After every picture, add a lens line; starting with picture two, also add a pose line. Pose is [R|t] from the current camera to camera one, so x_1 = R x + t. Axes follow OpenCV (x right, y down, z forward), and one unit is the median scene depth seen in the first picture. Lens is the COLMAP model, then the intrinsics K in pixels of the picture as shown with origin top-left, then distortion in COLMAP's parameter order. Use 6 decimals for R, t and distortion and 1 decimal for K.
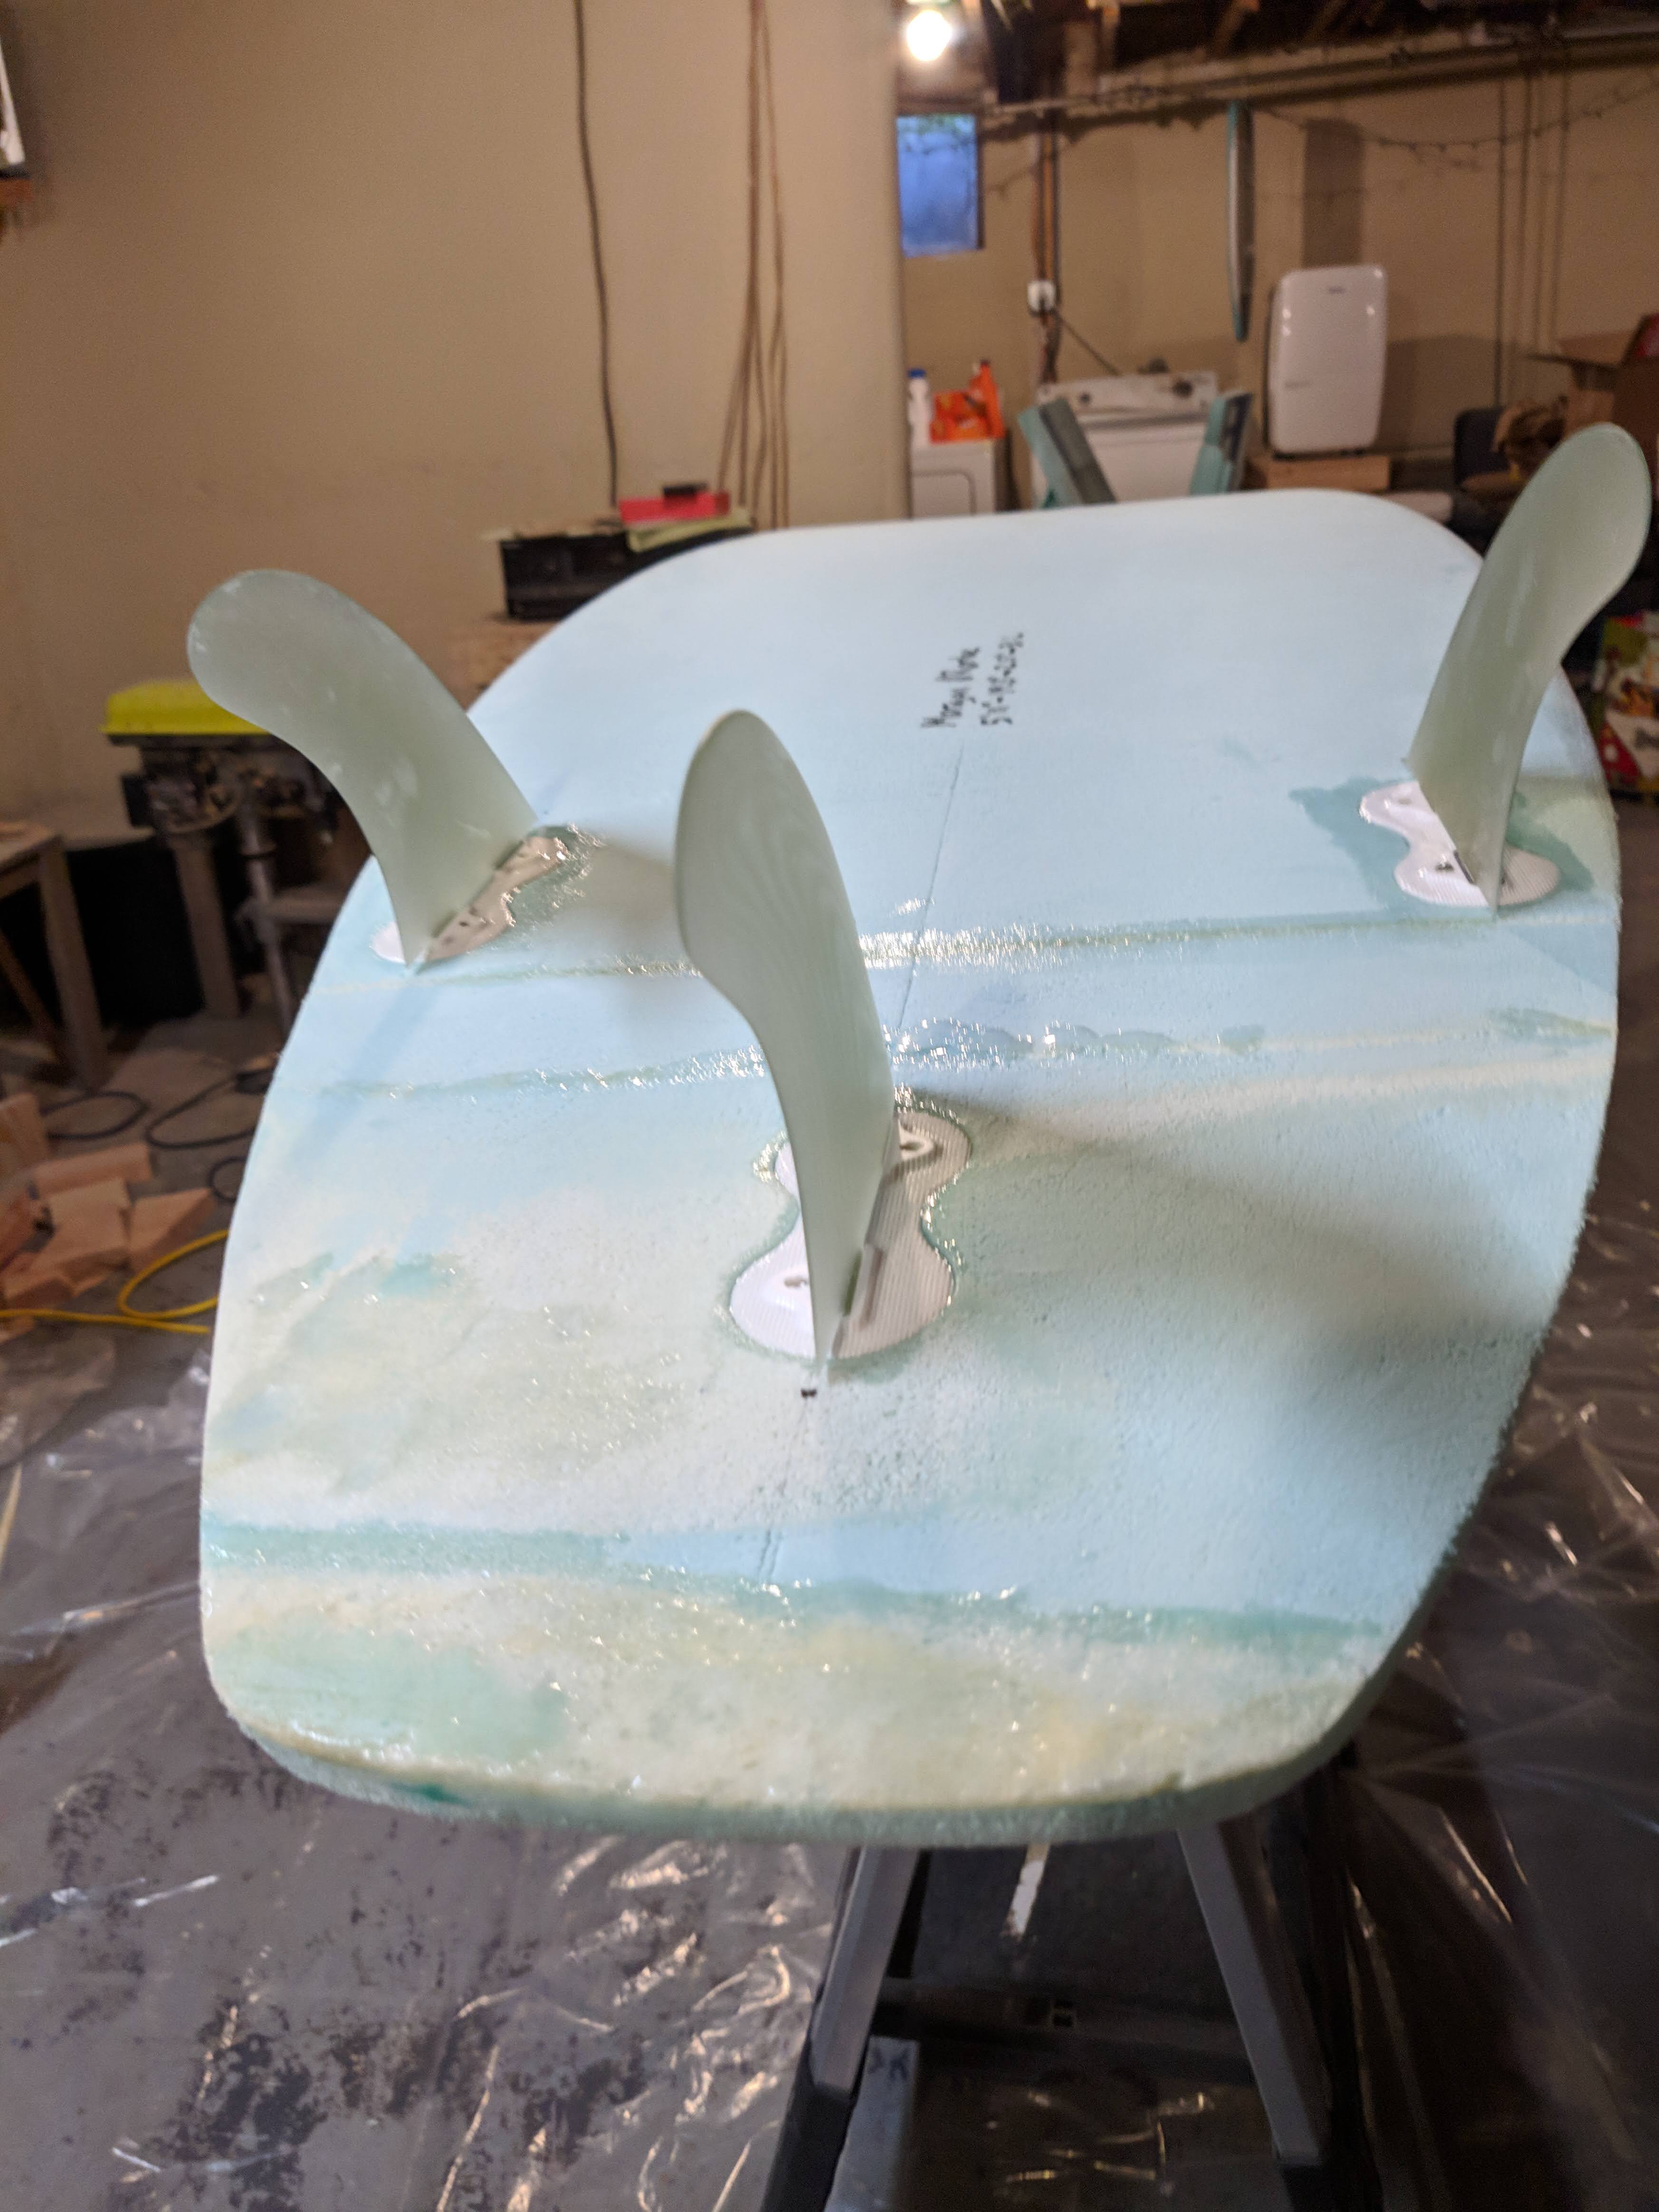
lens RADIAL K [[1748.9, 0, 770.0], [0, 1748.9, 1102.9], [0, 0, 1]] dist [-0.007850, 0.047851]
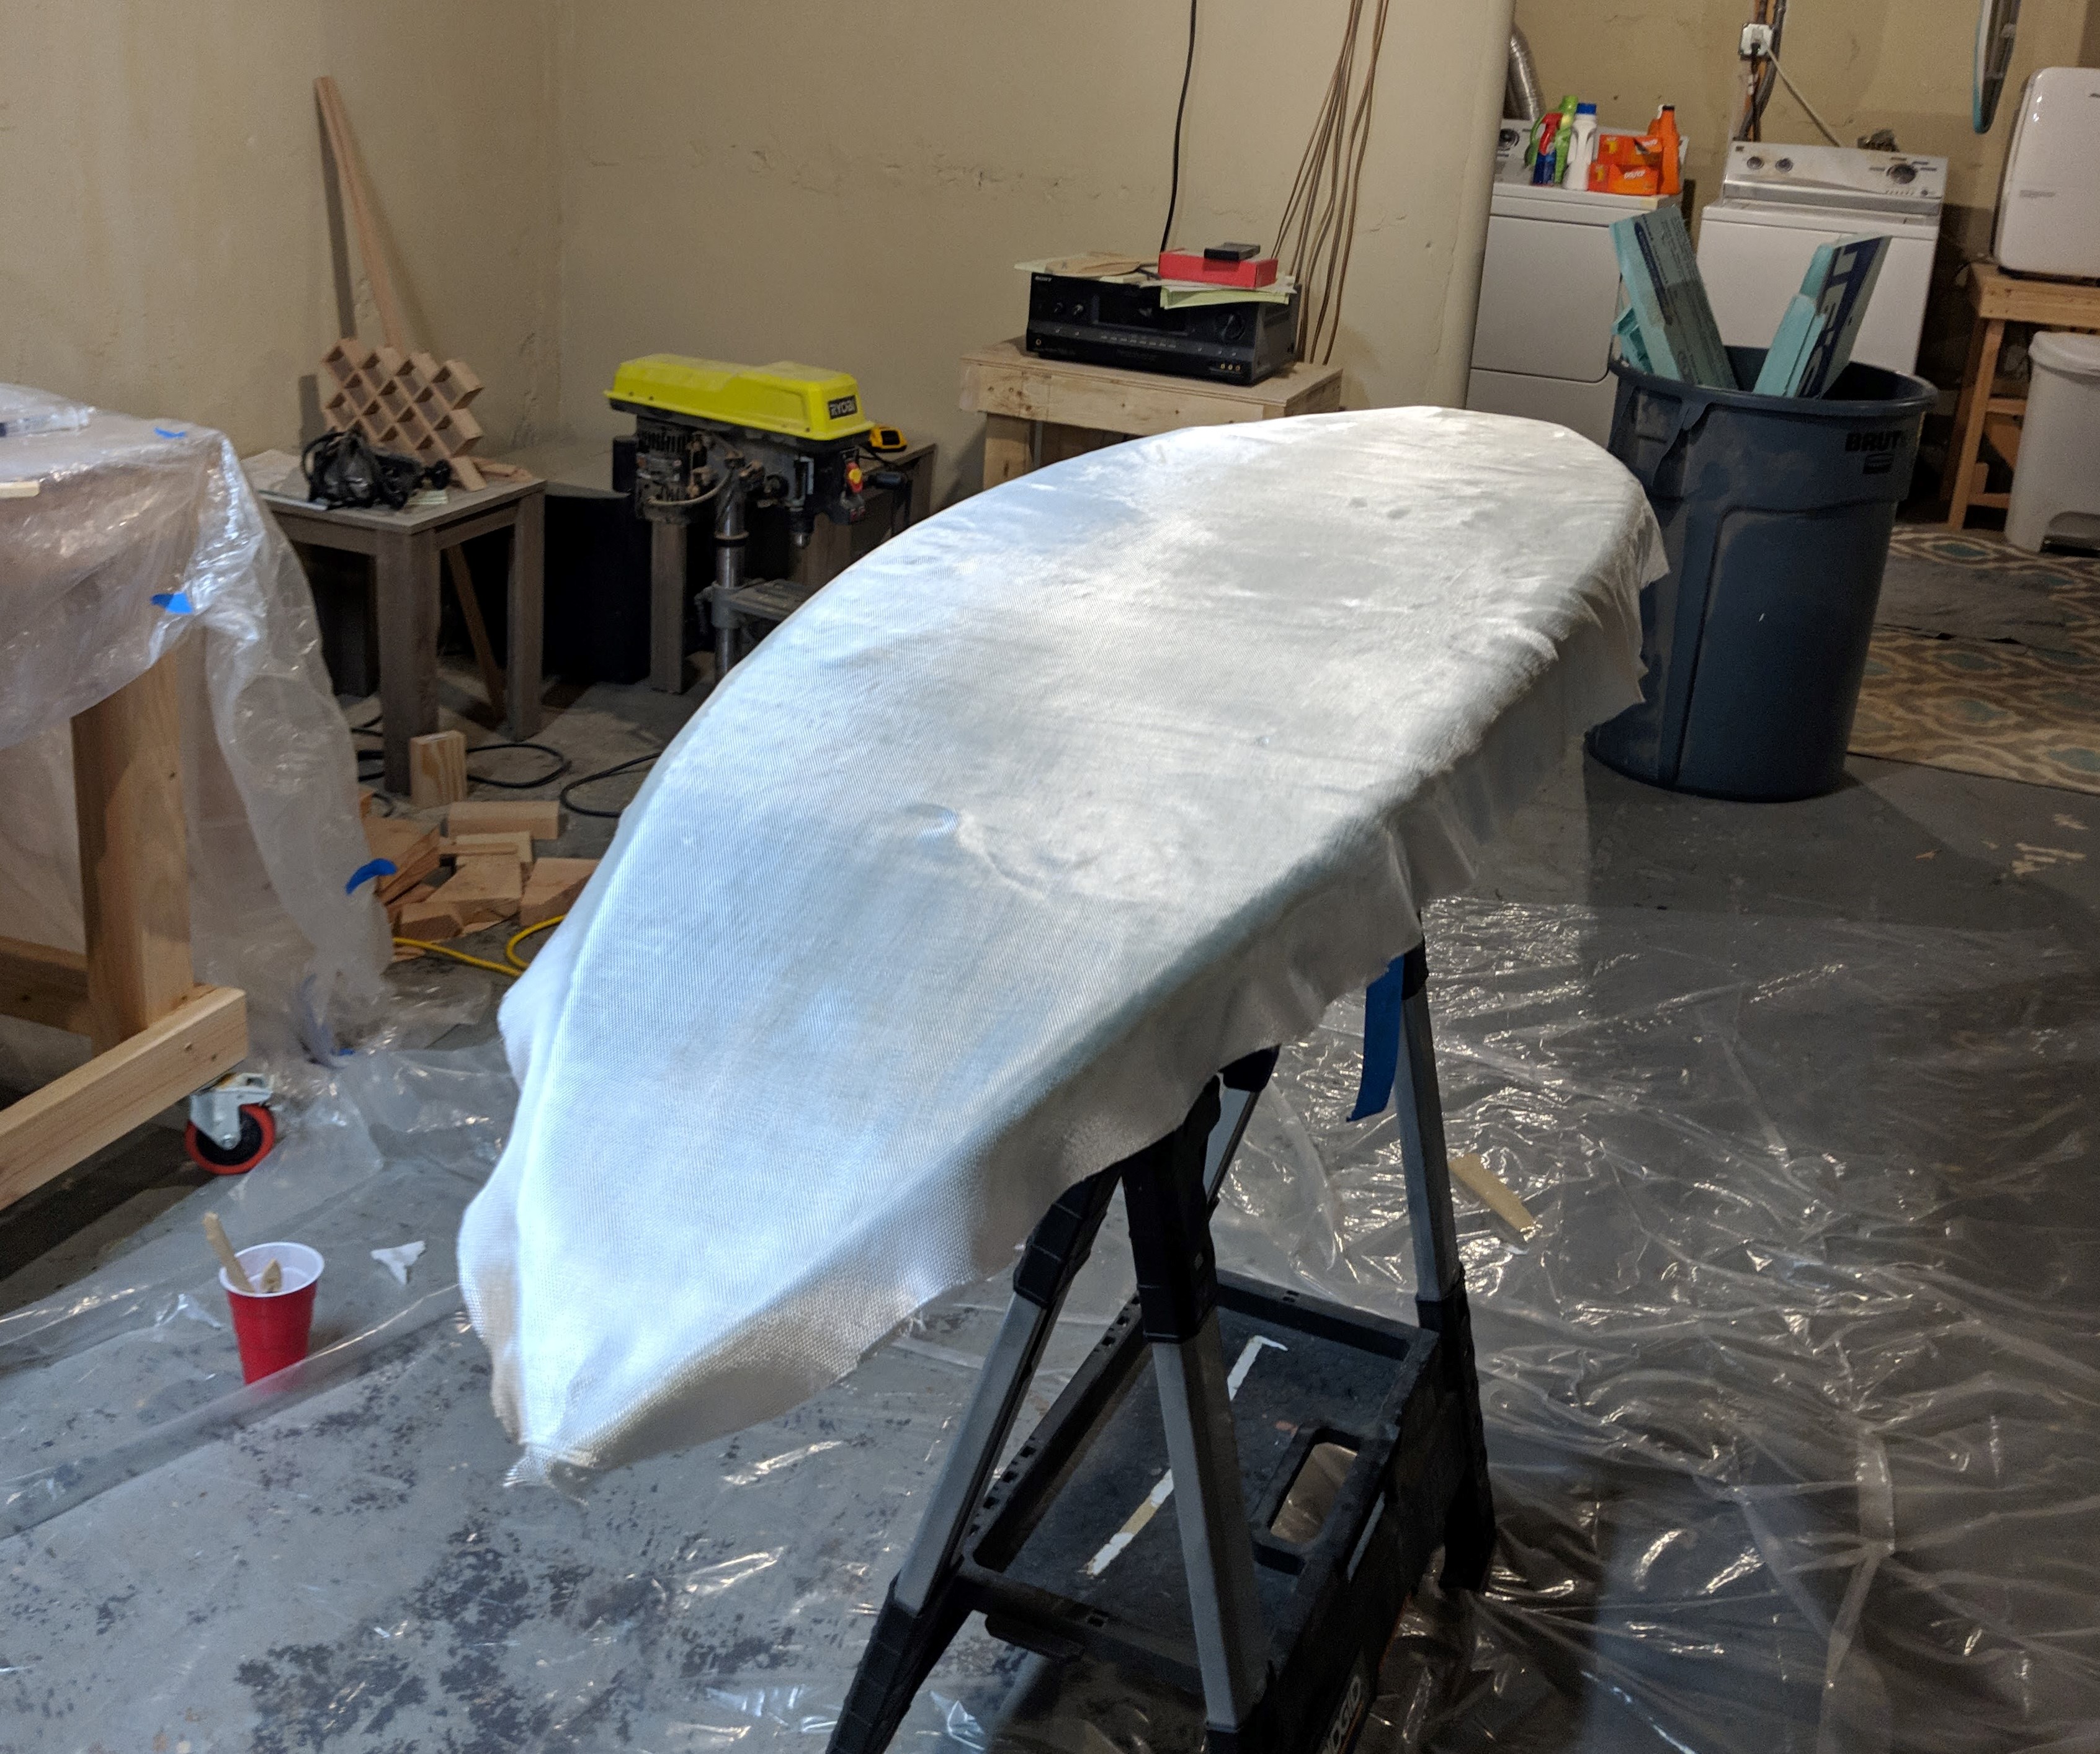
lens RADIAL K [[2272.6, 0, 991.7], [0, 2272.6, 748.8], [0, 0, 1]] dist [0.026578, 0.000000]
pose [[0.966819, 0.199625, -0.159407, 0.079588], [-0.208142, 0.977342, -0.038473, -0.008598], [0.148115, 0.070376, 0.986463, -0.238453]]
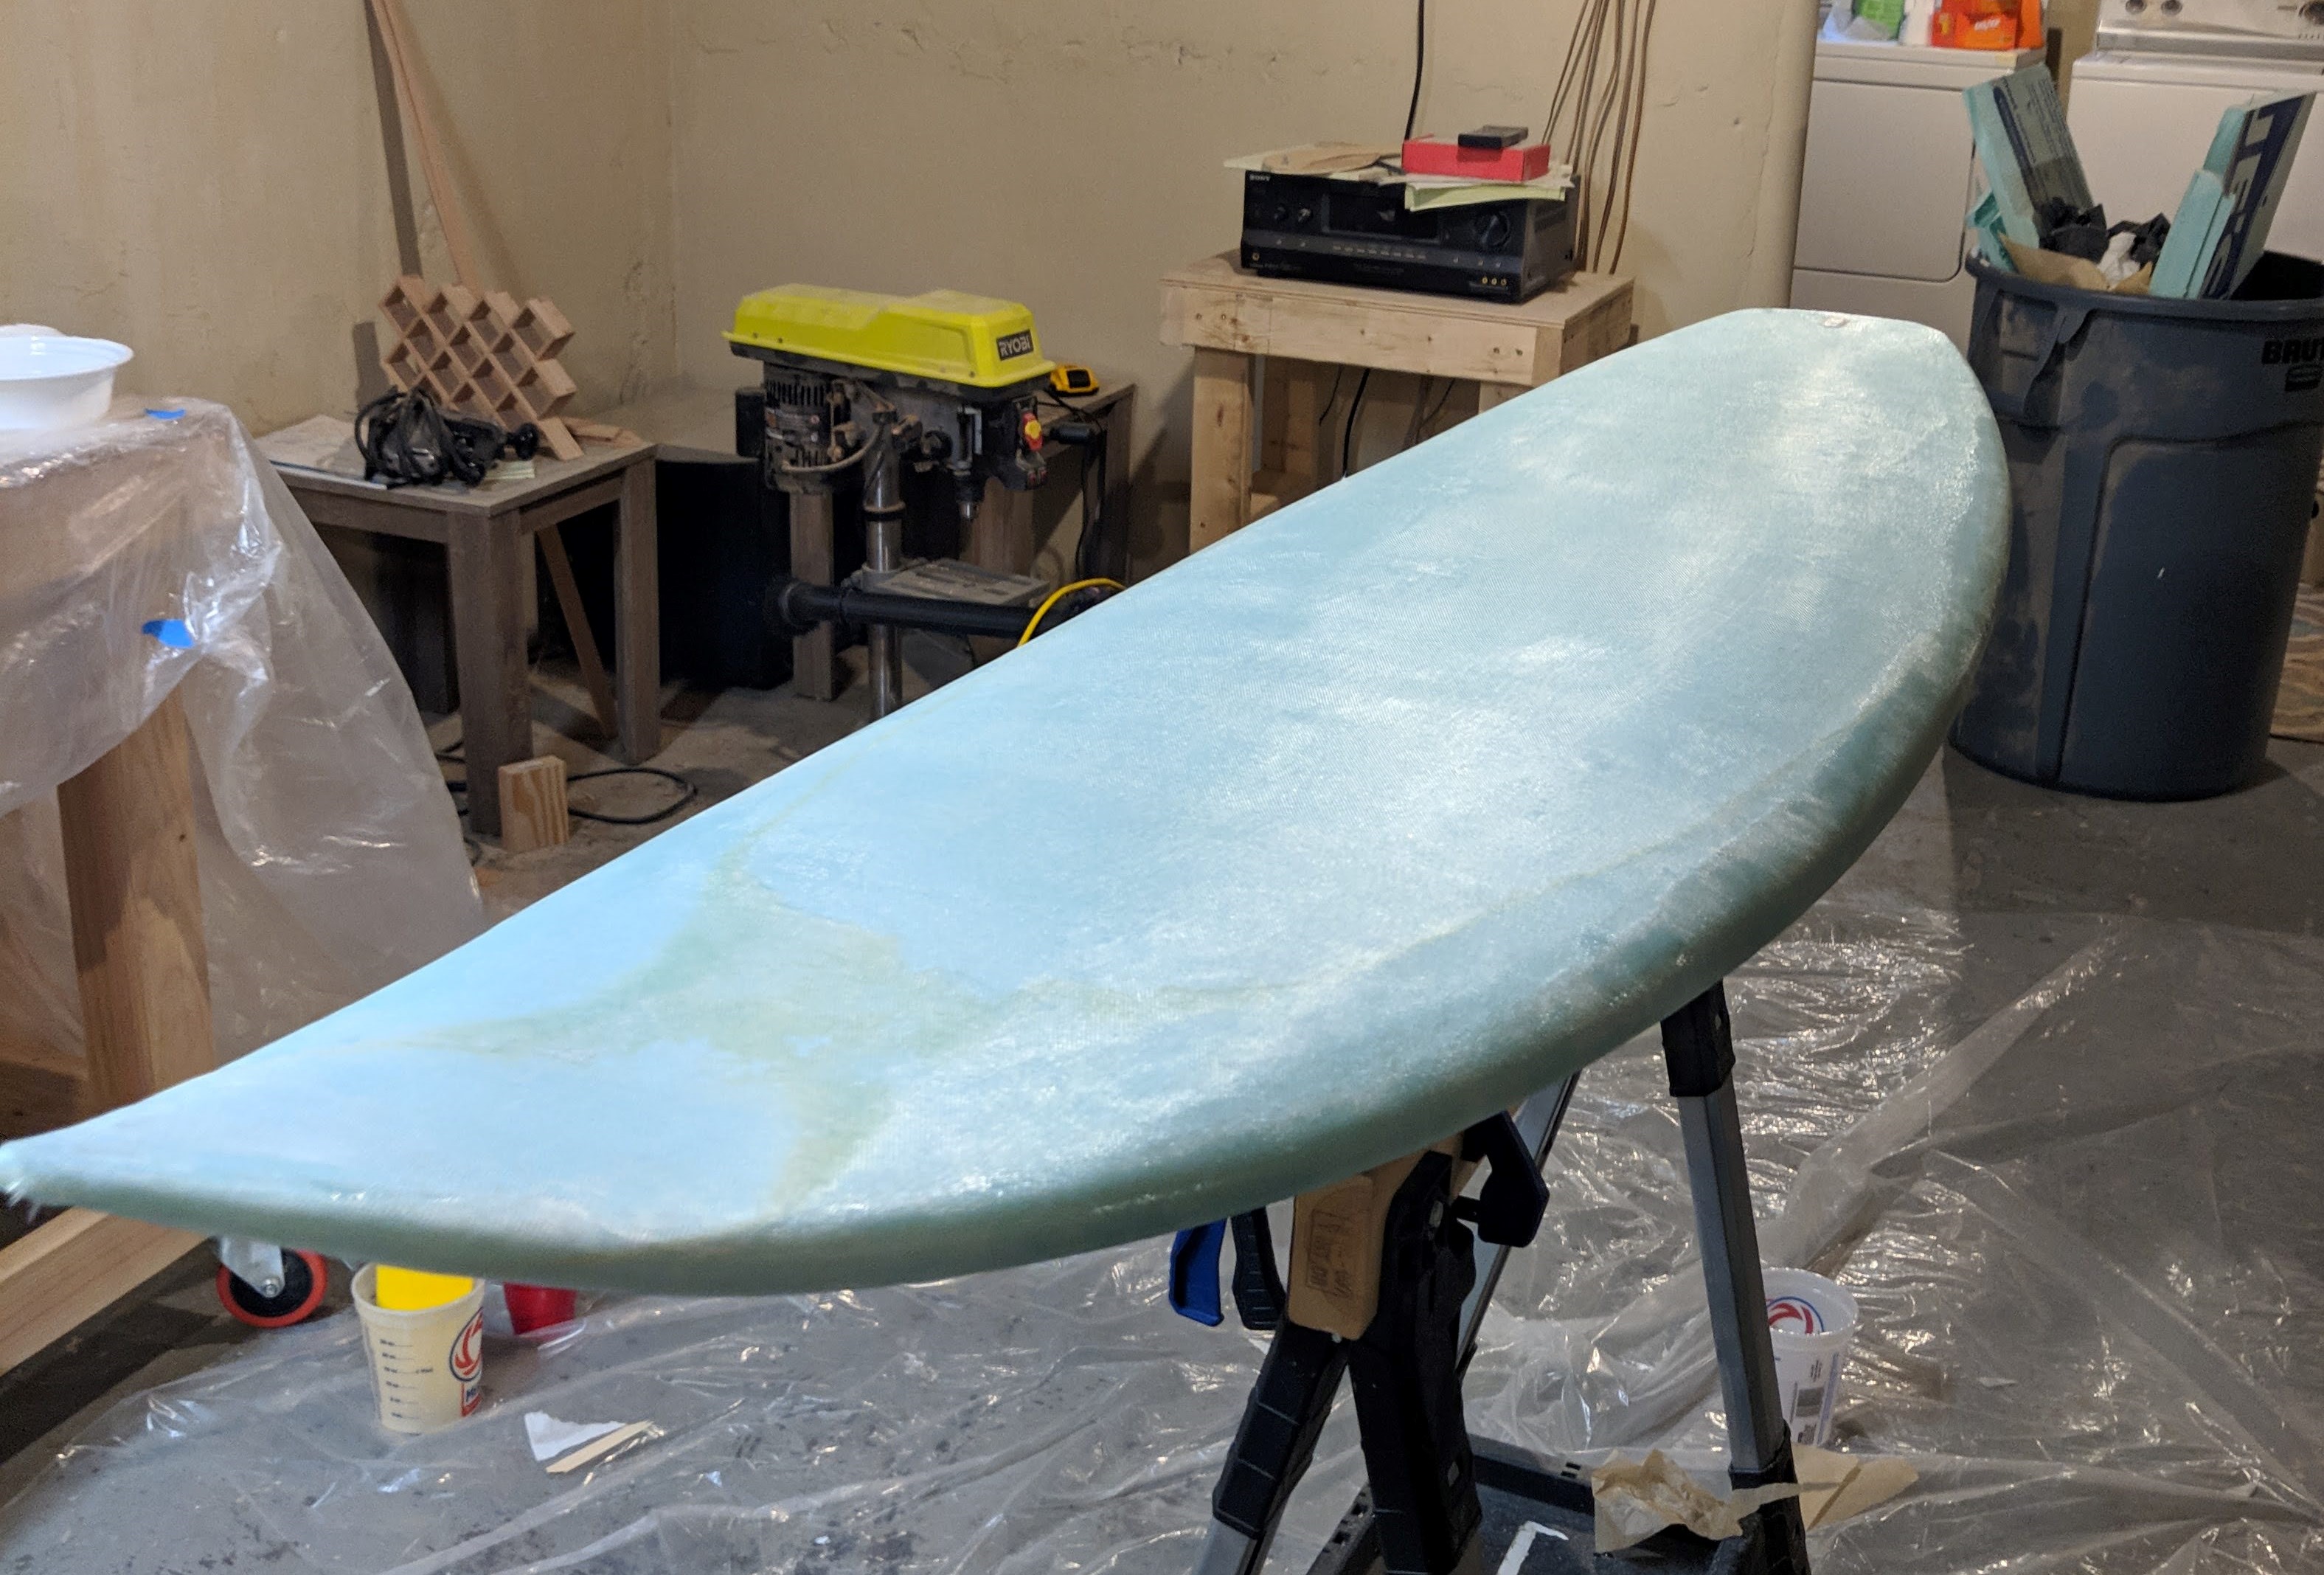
lens RADIAL K [[2695.4, 0, 1177.7], [0, 2695.4, 779.4], [0, 0, 1]] dist [0.010668, 0.000000]
pose [[0.968447, 0.178100, -0.174330, 0.076908], [-0.183624, 0.982867, -0.015959, -0.027298], [0.168501, 0.047467, 0.984558, -0.189960]]
